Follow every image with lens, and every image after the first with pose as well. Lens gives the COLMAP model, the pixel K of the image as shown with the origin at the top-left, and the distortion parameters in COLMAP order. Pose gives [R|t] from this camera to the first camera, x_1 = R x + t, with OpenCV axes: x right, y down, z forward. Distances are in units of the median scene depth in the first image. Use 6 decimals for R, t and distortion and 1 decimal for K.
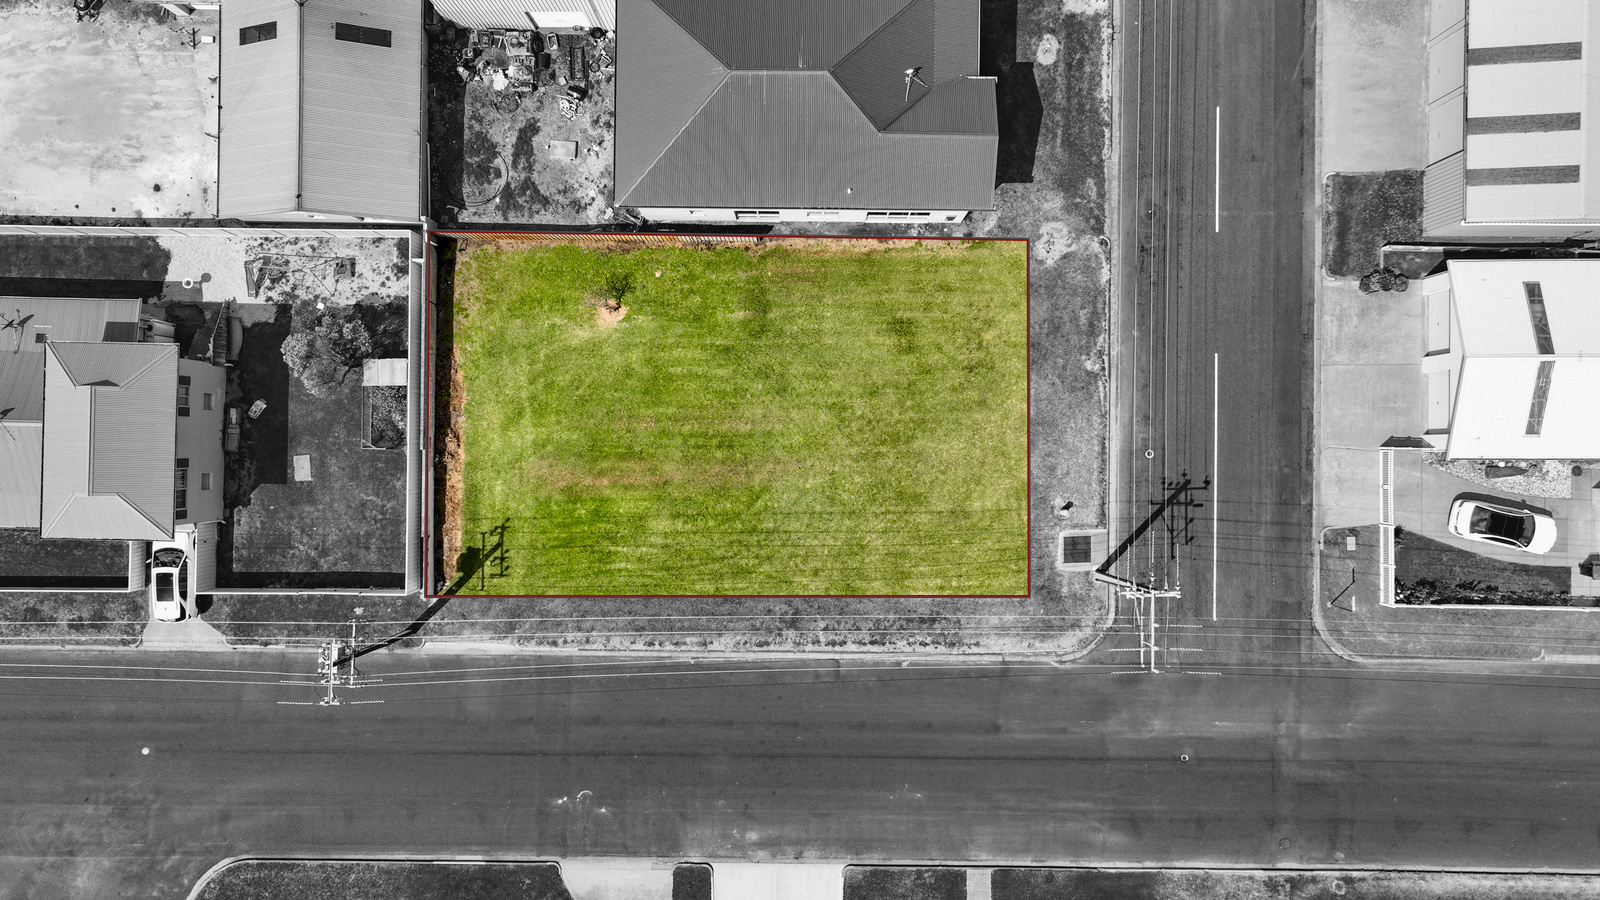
lens RADIAL K [[1119.3, 0, 806.6], [0, 1119.3, 452.9], [0, 0, 1]] dist [0.004648, 0.007328]
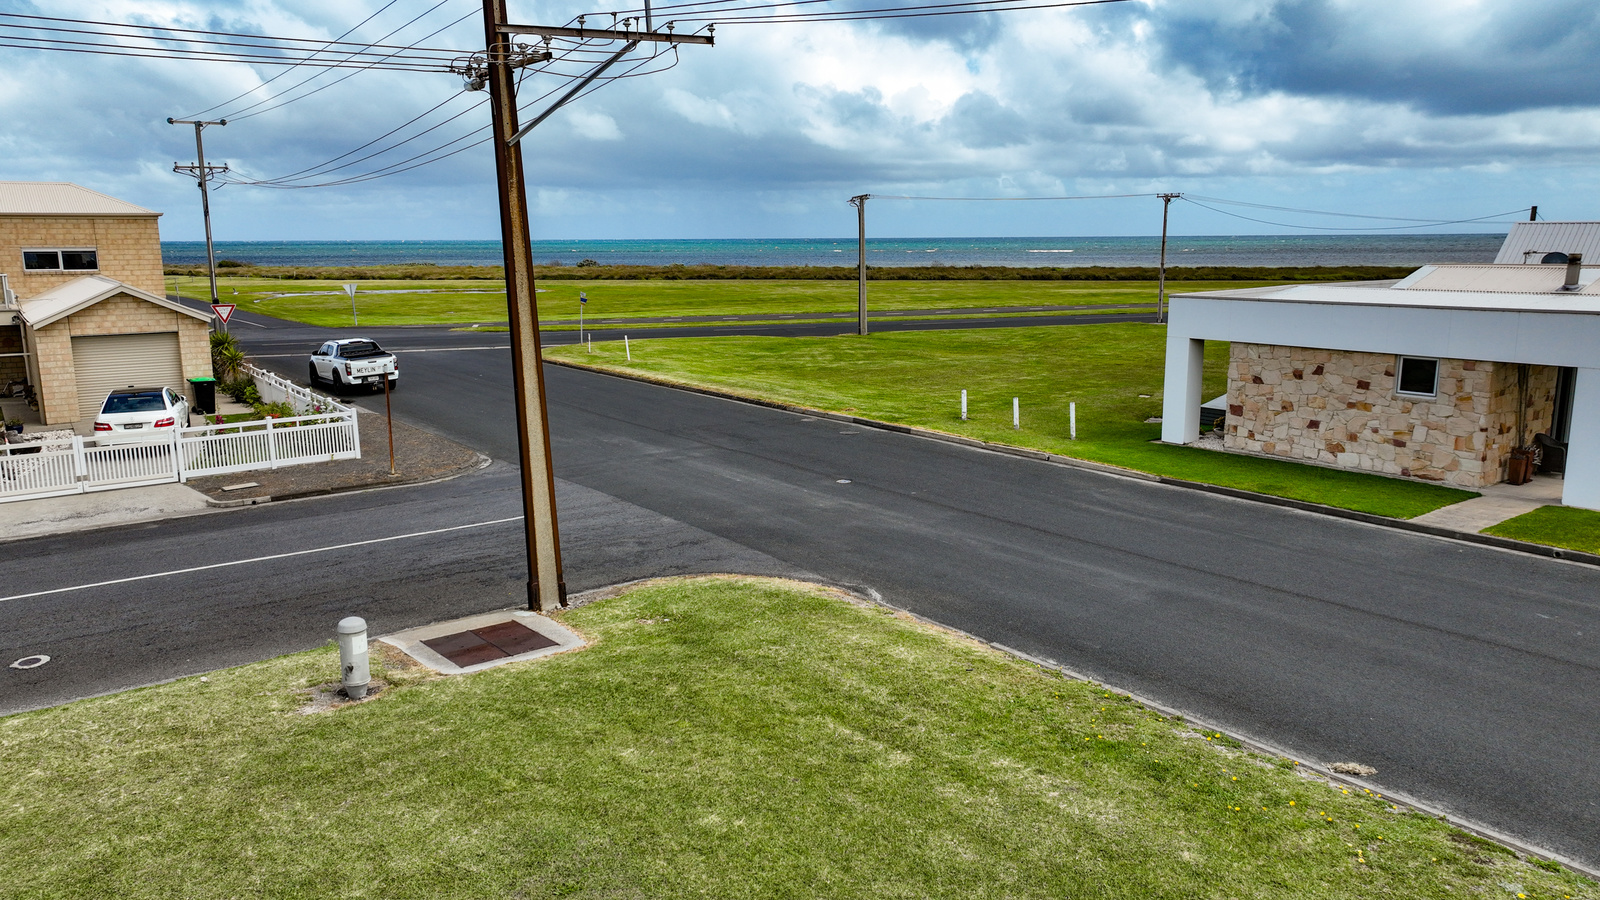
lens RADIAL K [[1127.5, 0, 800.0], [0, 1127.5, 450.0], [0, 0, 1]] dist [-0.006996, 0.026272]
pose [[-0.604577, -0.141174, 0.783937, -0.002989], [0.796535, -0.112410, 0.594050, -0.007194], [0.004258, 0.983582, 0.180410, 0.907833]]
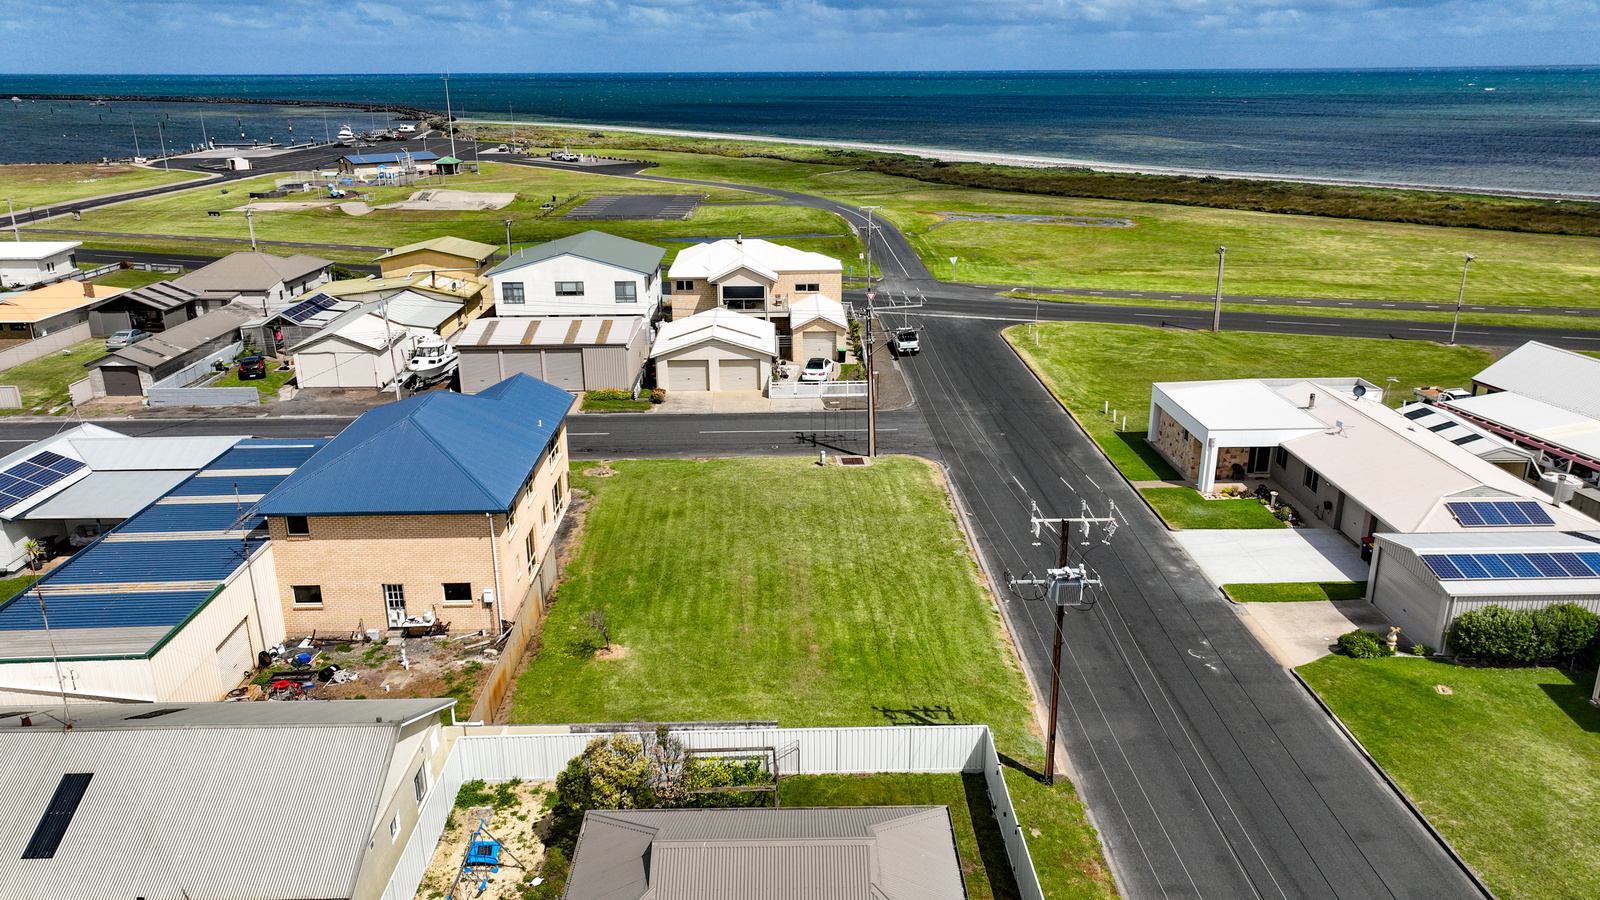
lens RADIAL K [[1119.3, 0, 806.6], [0, 1119.3, 452.9], [0, 0, 1]] dist [0.004648, 0.007328]
pose [[-0.037399, -0.319886, 0.946718, -0.921617], [0.999299, -0.010404, 0.035961, -0.008806], [-0.001654, 0.947399, 0.320051, 0.596002]]
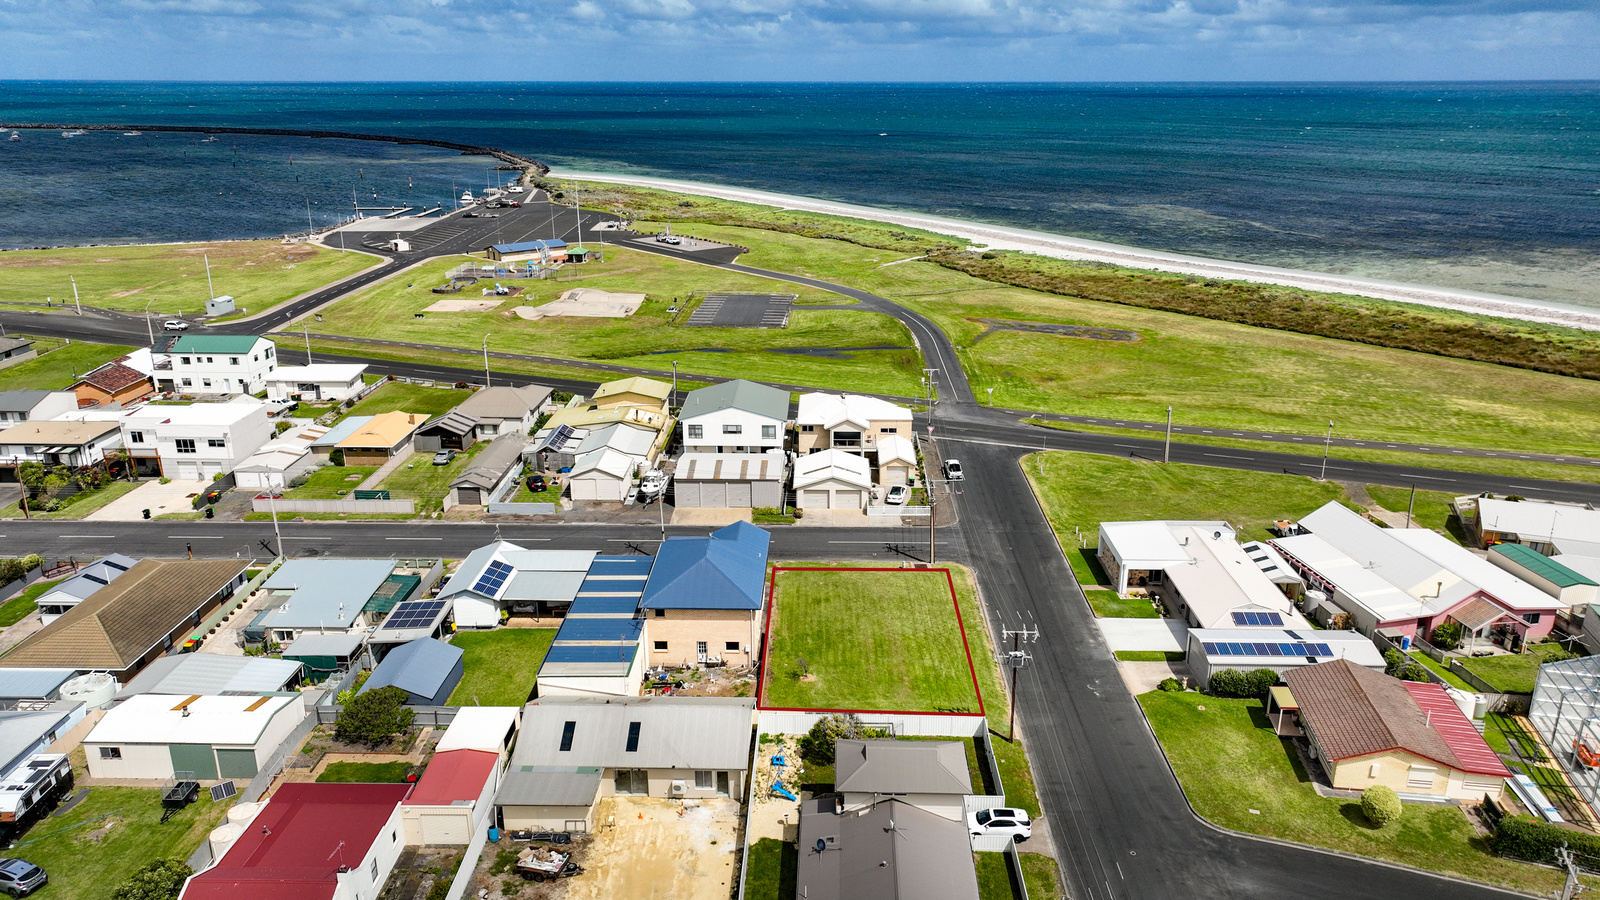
lens RADIAL K [[1119.3, 0, 806.6], [0, 1119.3, 452.9], [0, 0, 1]] dist [0.004648, 0.007328]
pose [[0.009643, -0.313597, 0.949507, -1.710813], [0.999922, 0.010538, -0.006675, -0.119229], [-0.007912, 0.949498, 0.313675, 0.129588]]
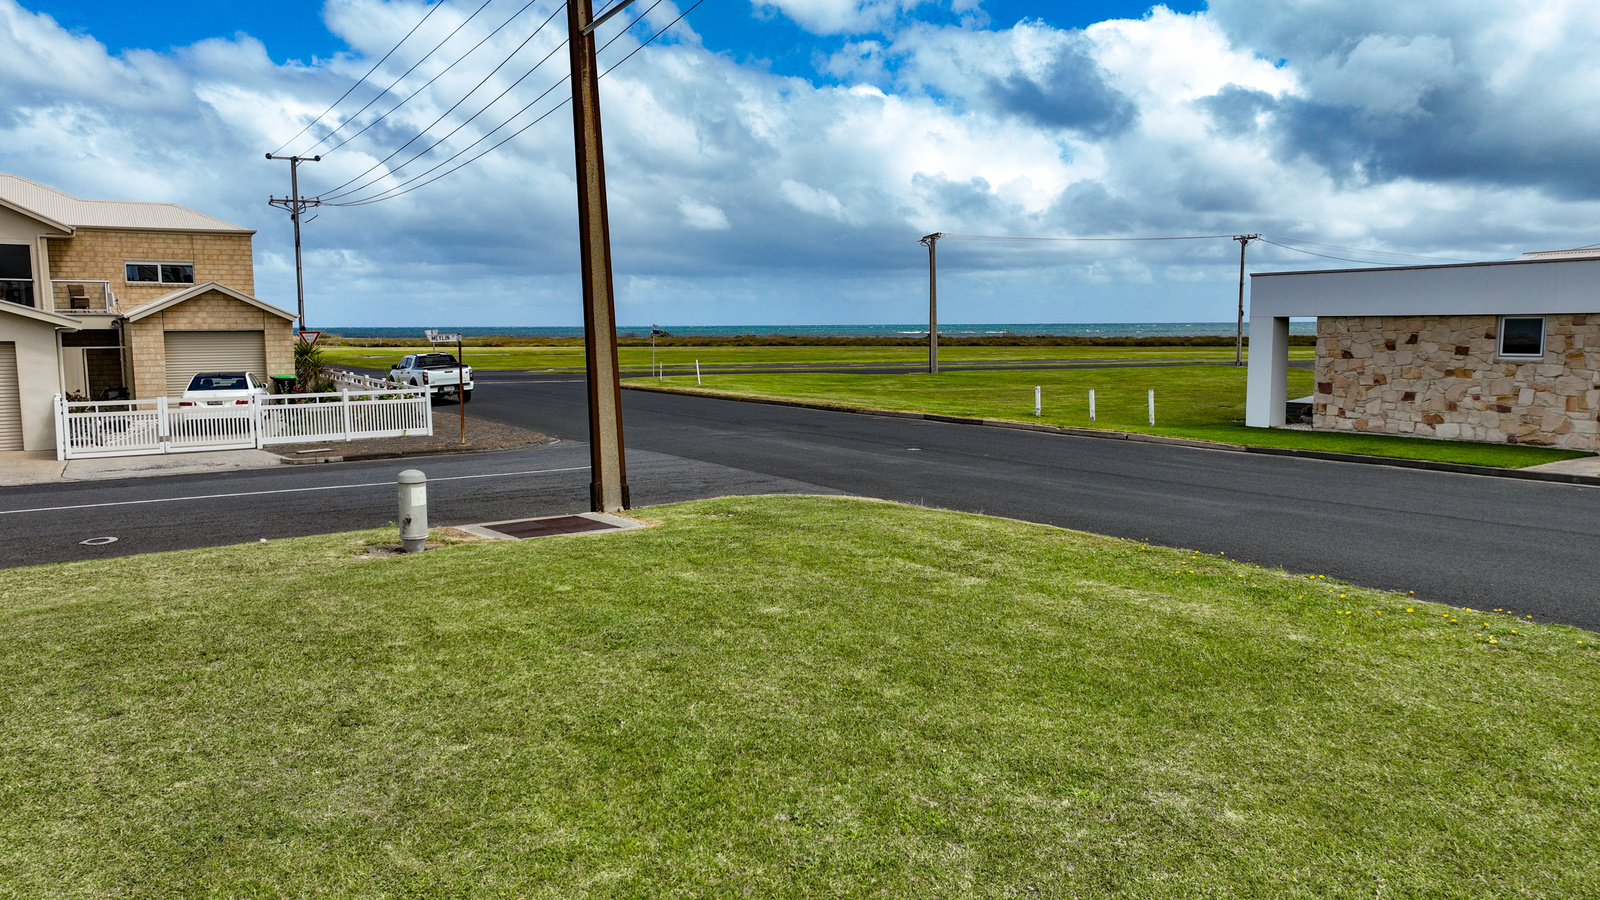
lens RADIAL K [[1127.5, 0, 800.0], [0, 1127.5, 450.0], [0, 0, 1]] dist [-0.006996, 0.026272]
pose [[-0.553658, -0.085489, 0.828345, -0.002037], [0.832734, -0.061830, 0.550210, -0.006443], [0.004180, 0.994419, 0.105423, 0.955425]]
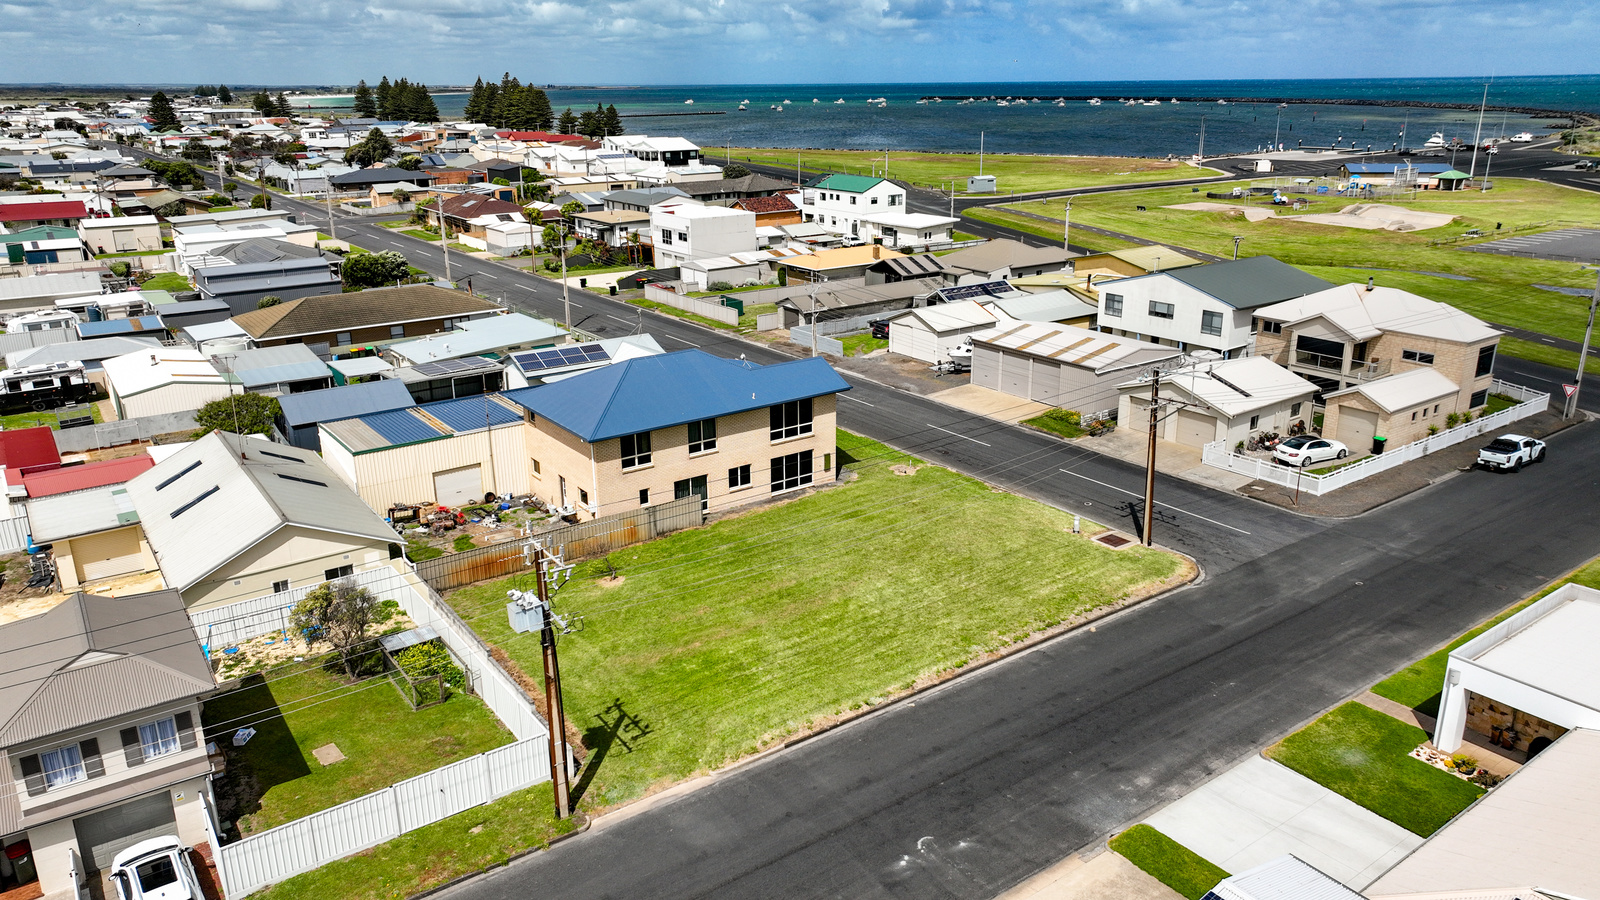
lens RADIAL K [[1119.3, 0, 806.6], [0, 1119.3, 452.9], [0, 0, 1]] dist [0.004648, 0.007328]
pose [[0.801576, -0.191675, 0.566336, -0.572418], [0.597889, 0.253582, -0.760411, 0.694995], [0.002139, 0.948133, 0.317866, 0.585065]]
